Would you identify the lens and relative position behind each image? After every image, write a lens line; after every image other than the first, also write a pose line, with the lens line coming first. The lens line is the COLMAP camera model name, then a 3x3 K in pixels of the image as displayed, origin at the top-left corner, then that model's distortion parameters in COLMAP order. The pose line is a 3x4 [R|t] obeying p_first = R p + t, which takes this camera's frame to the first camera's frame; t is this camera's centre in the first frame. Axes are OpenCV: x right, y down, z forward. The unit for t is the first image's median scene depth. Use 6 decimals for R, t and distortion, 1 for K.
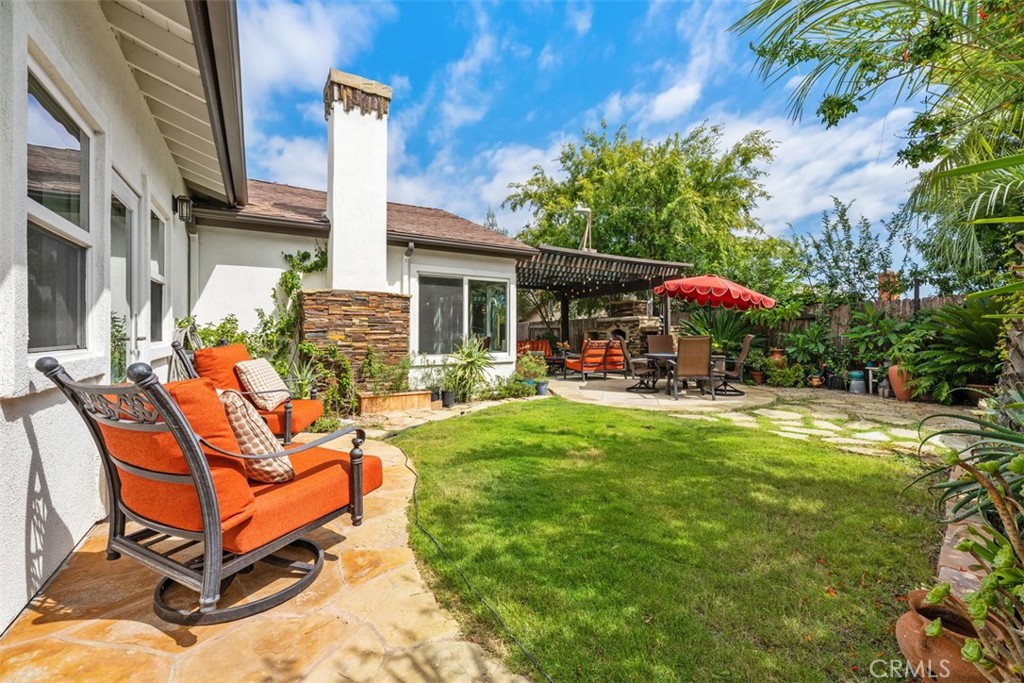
lens RADIAL K [[417.5, 0, 513.6], [0, 417.5, 337.7], [0, 0, 1]] dist [0.000544, -0.000784]
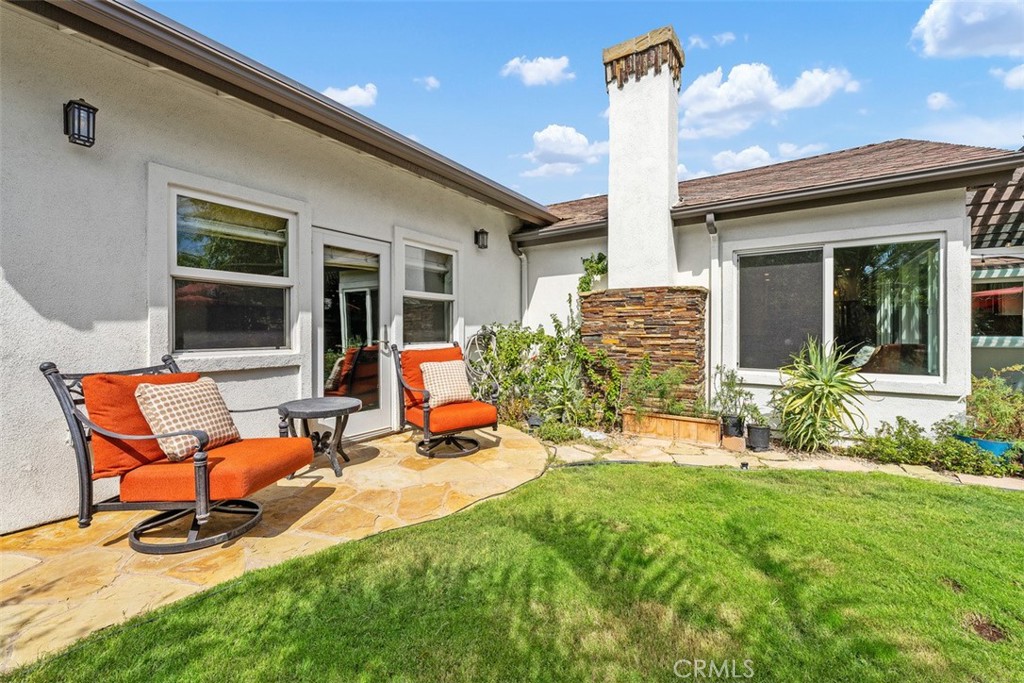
lens RADIAL K [[417.5, 0, 515.8], [0, 417.5, 334.8], [0, 0, 1]] dist [0.000544, -0.000784]
pose [[0.420769, 0.006692, -0.907143, 0.310540], [-0.009898, 0.999947, 0.002785, -0.015939], [0.907114, 0.007806, 0.420813, 0.422324]]
